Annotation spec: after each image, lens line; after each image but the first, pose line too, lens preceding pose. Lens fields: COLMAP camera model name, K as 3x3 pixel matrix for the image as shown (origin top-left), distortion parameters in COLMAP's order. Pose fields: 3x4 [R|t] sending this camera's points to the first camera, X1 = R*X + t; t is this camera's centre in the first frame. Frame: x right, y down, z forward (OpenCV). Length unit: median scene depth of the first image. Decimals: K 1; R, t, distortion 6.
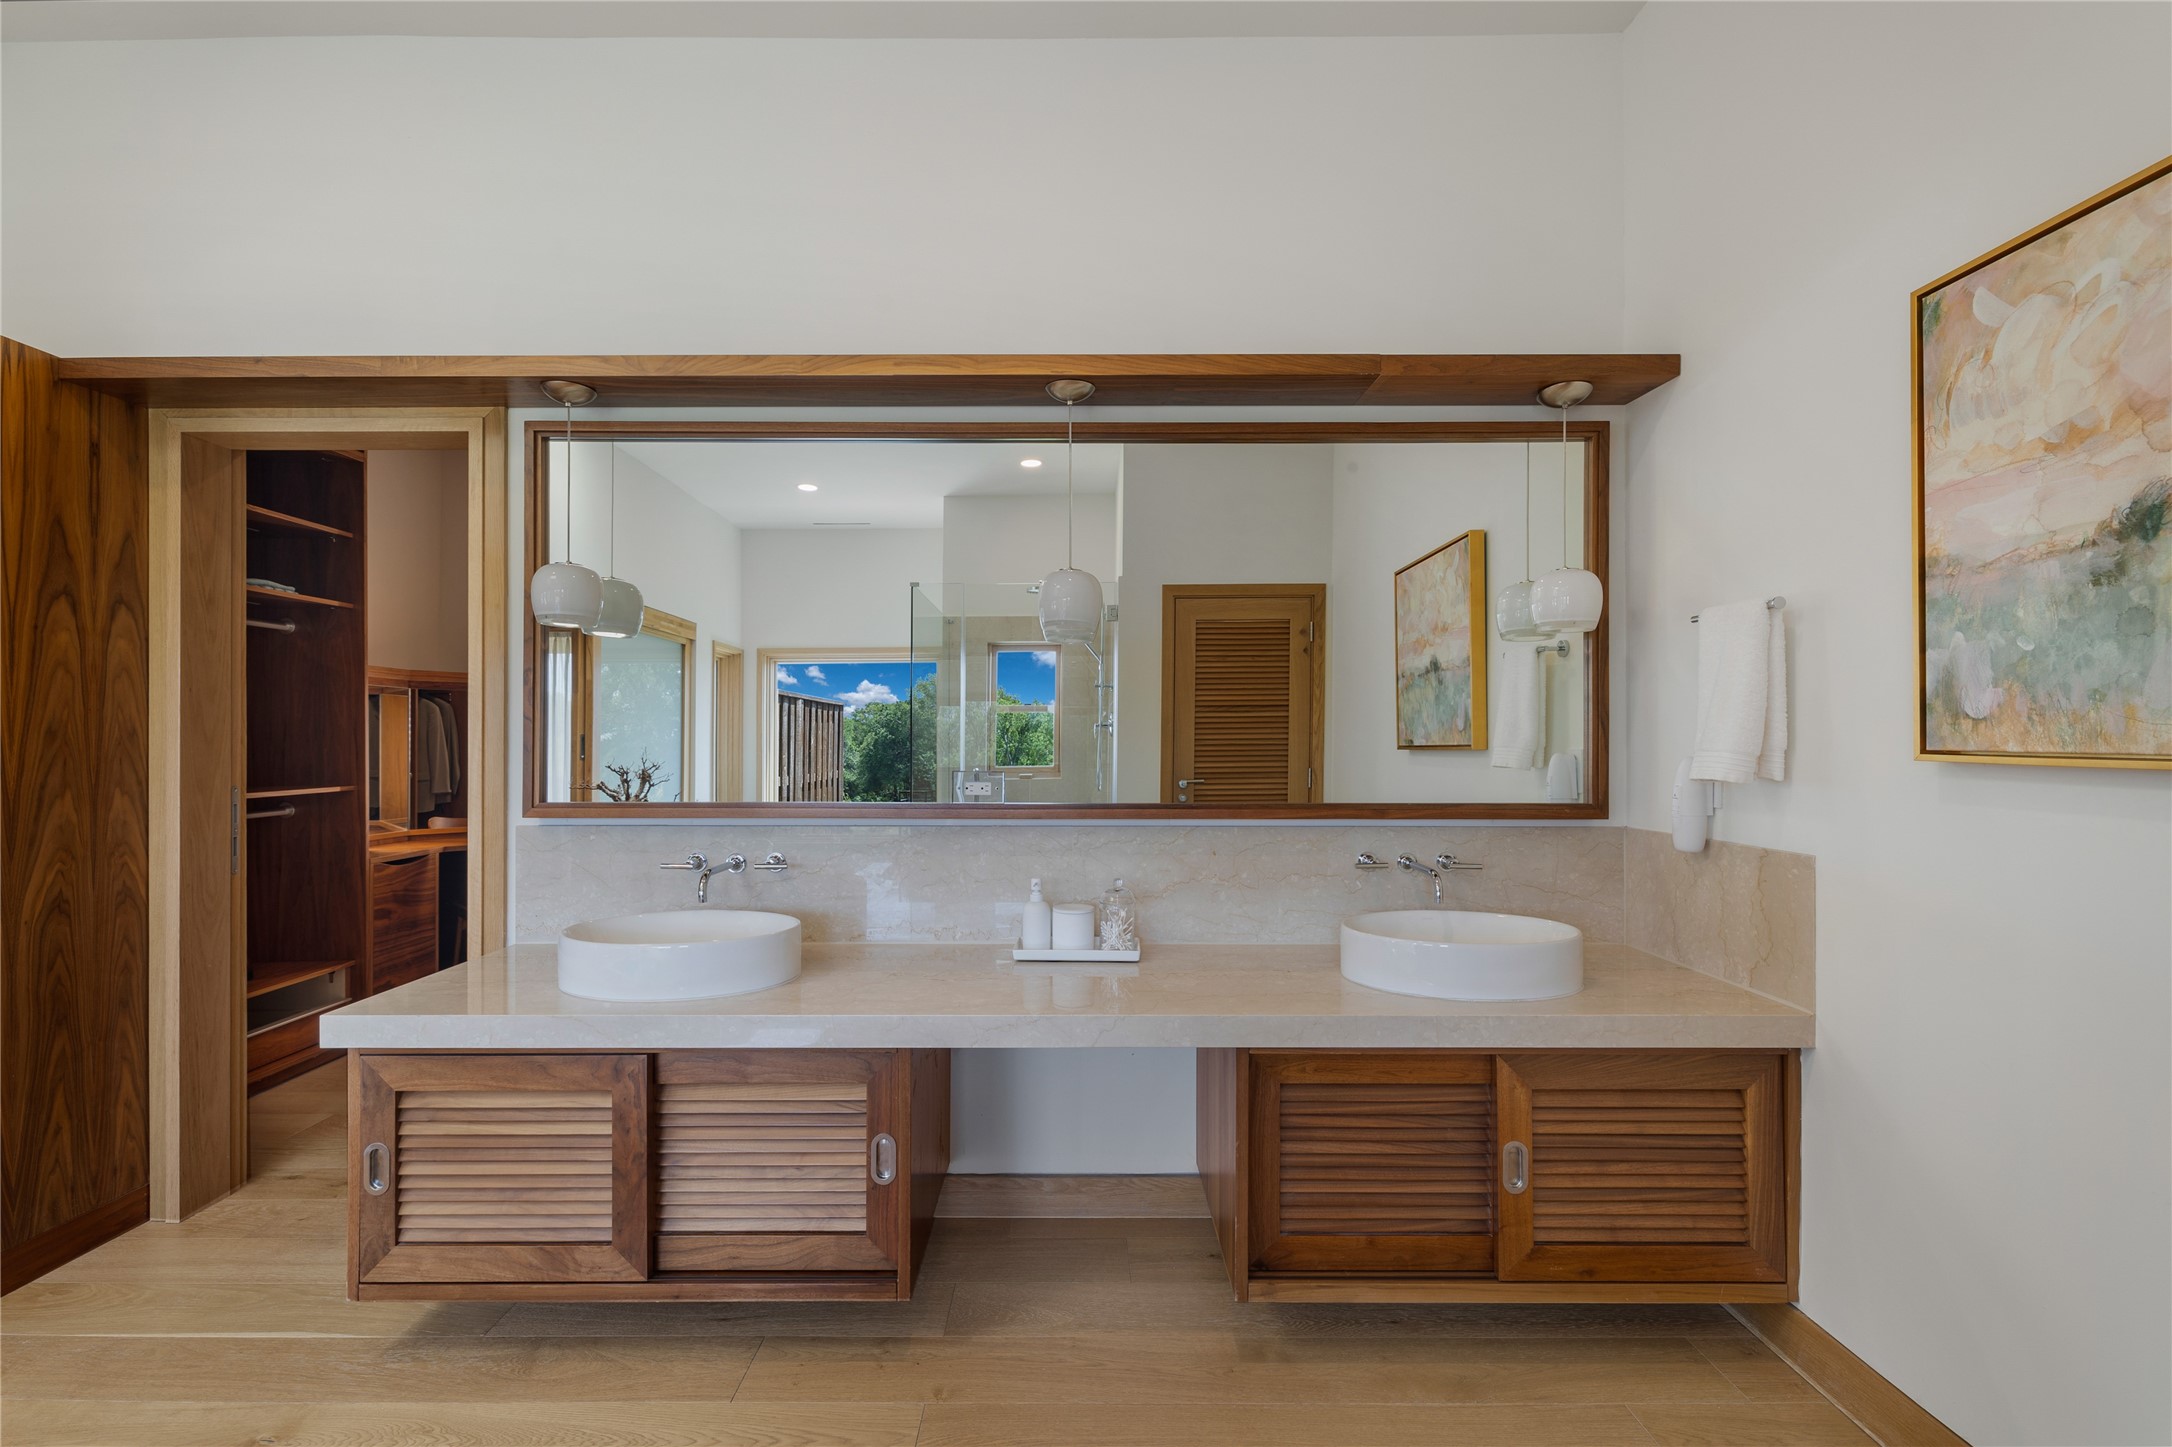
lens RADIAL K [[955.5, 0, 1085.1], [0, 955.5, 735.1], [0, 0, 1]] dist [0.000590, 0.000309]
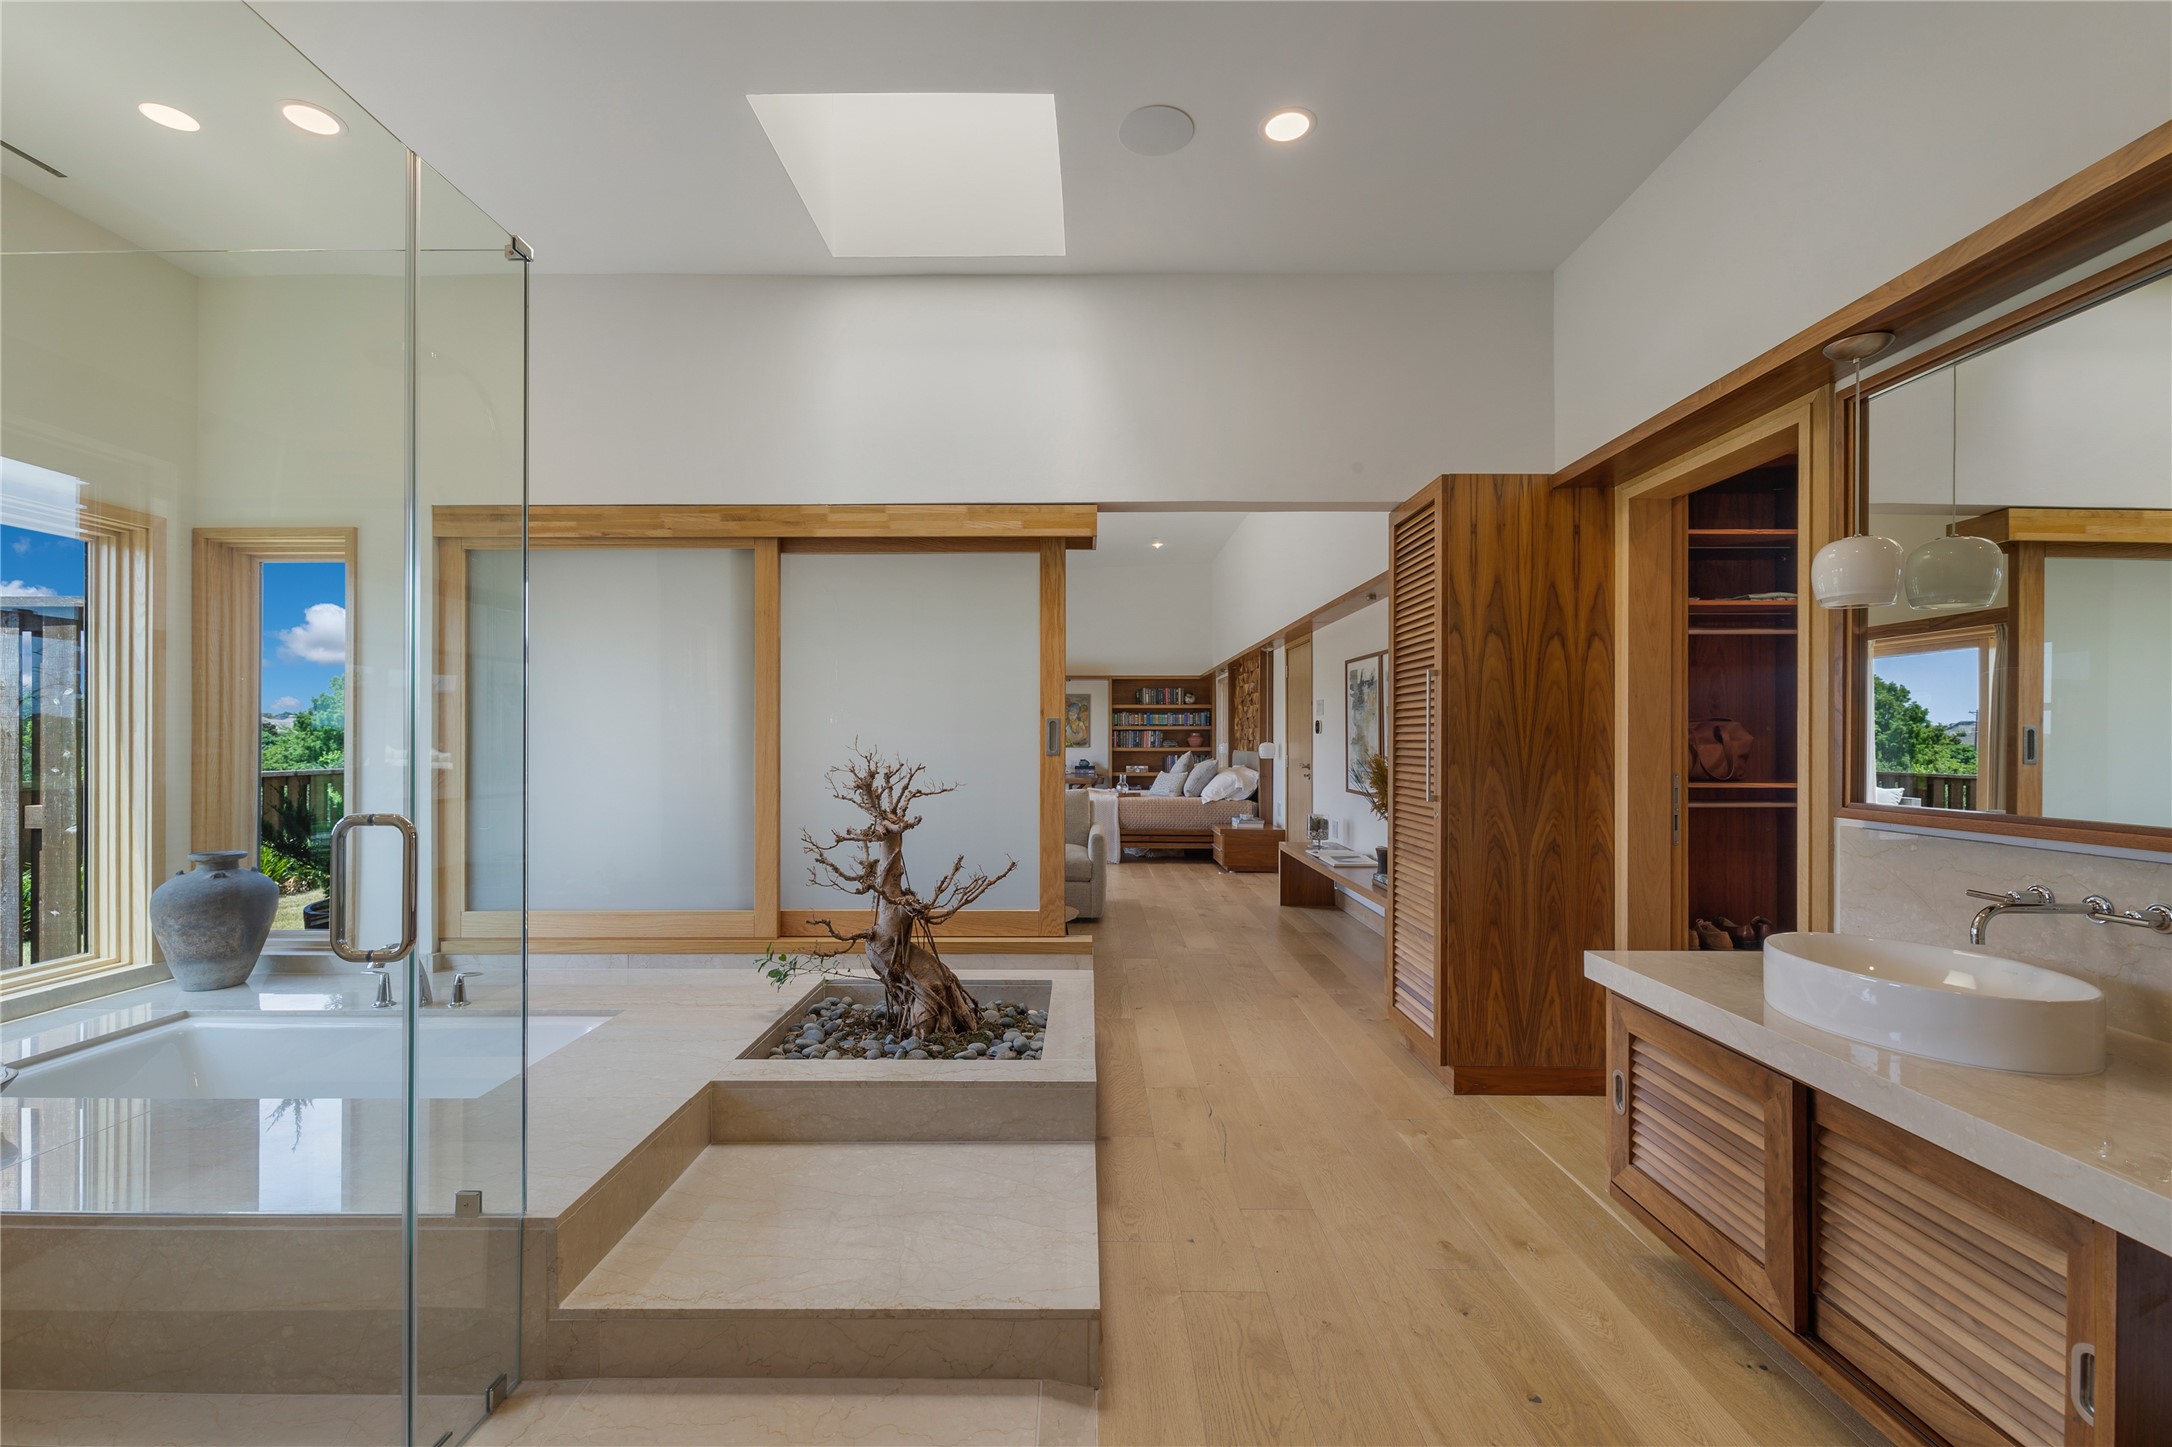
lens RADIAL K [[955.5, 0, 1085.1], [0, 955.5, 735.1], [0, 0, 1]] dist [0.000590, 0.000309]
pose [[-0.015691, -0.004319, -0.999868, 0.402706], [0.001139, 0.999990, -0.004338, 0.010998], [0.999876, -0.001207, -0.015685, 0.309117]]
